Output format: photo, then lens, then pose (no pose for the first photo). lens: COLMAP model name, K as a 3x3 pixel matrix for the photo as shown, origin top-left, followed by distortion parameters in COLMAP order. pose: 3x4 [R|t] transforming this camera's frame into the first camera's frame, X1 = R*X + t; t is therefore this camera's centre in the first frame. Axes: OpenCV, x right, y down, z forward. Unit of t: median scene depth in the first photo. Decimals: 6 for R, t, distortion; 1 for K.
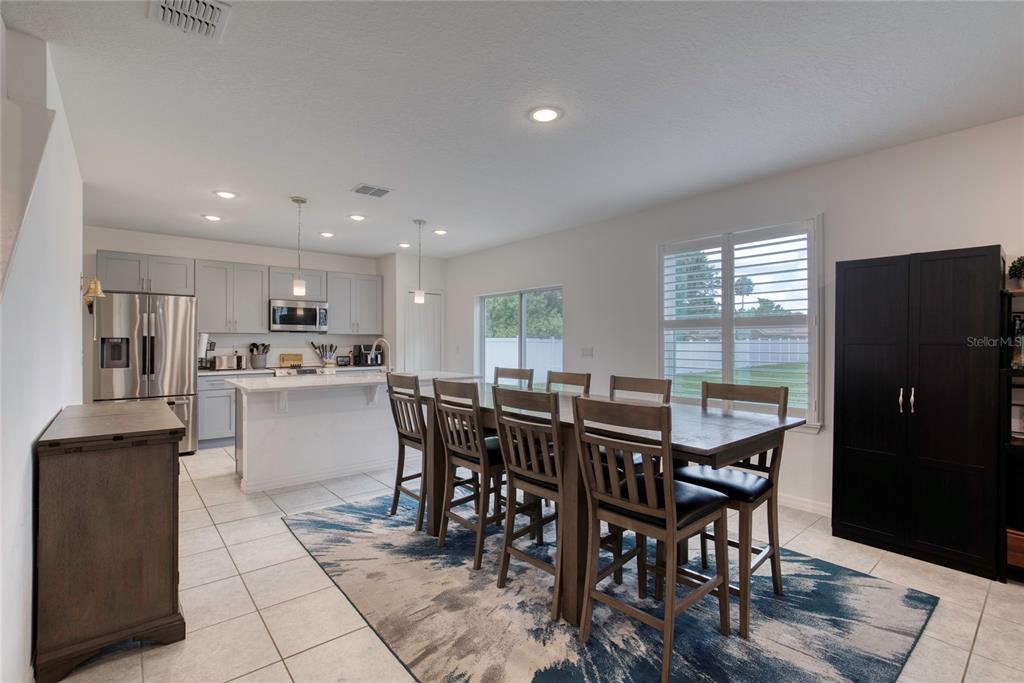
lens RADIAL K [[476.1, 0, 494.2], [0, 476.1, 339.8], [0, 0, 1]] dist [-0.014099, 0.004985]
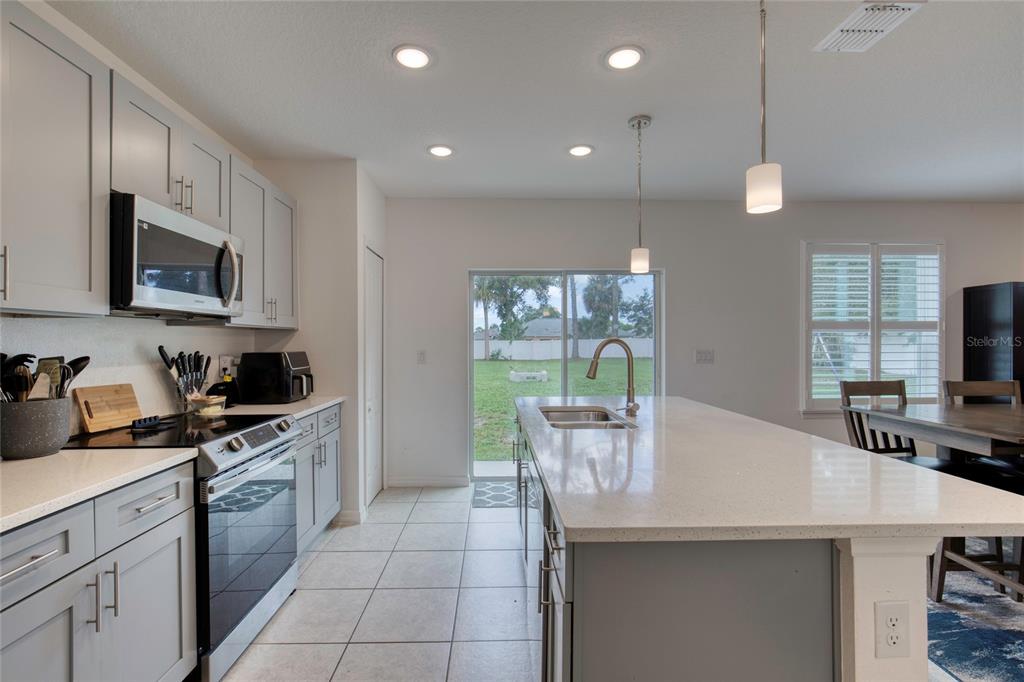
lens RADIAL K [[460.2, 0, 508.4], [0, 460.2, 347.9], [0, 0, 1]] dist [-0.001822, -0.000179]
pose [[0.604259, -0.012533, 0.796690, -0.538092], [-0.001949, 0.999850, 0.017206, -0.000876], [-0.796786, -0.011950, 0.604144, 0.650386]]
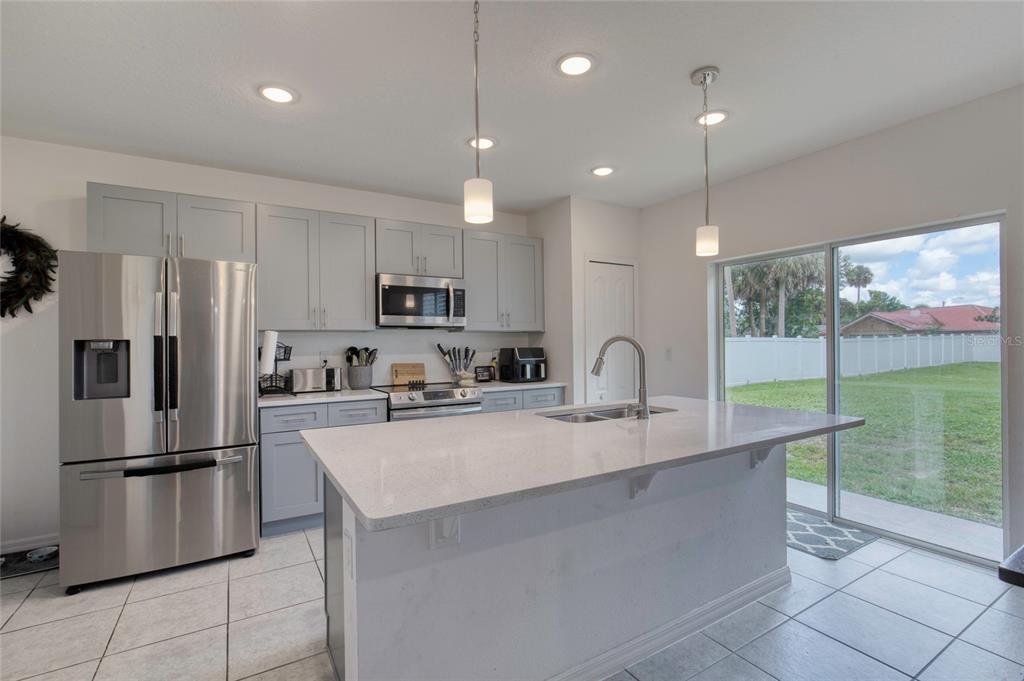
lens RADIAL K [[476.1, 0, 506.3], [0, 476.1, 338.6], [0, 0, 1]] dist [-0.014099, 0.004985]
pose [[0.990613, -0.011310, -0.136227, -0.226259], [0.010946, 0.999934, -0.003416, 0.000418], [0.136256, 0.001893, 0.990672, 0.419836]]
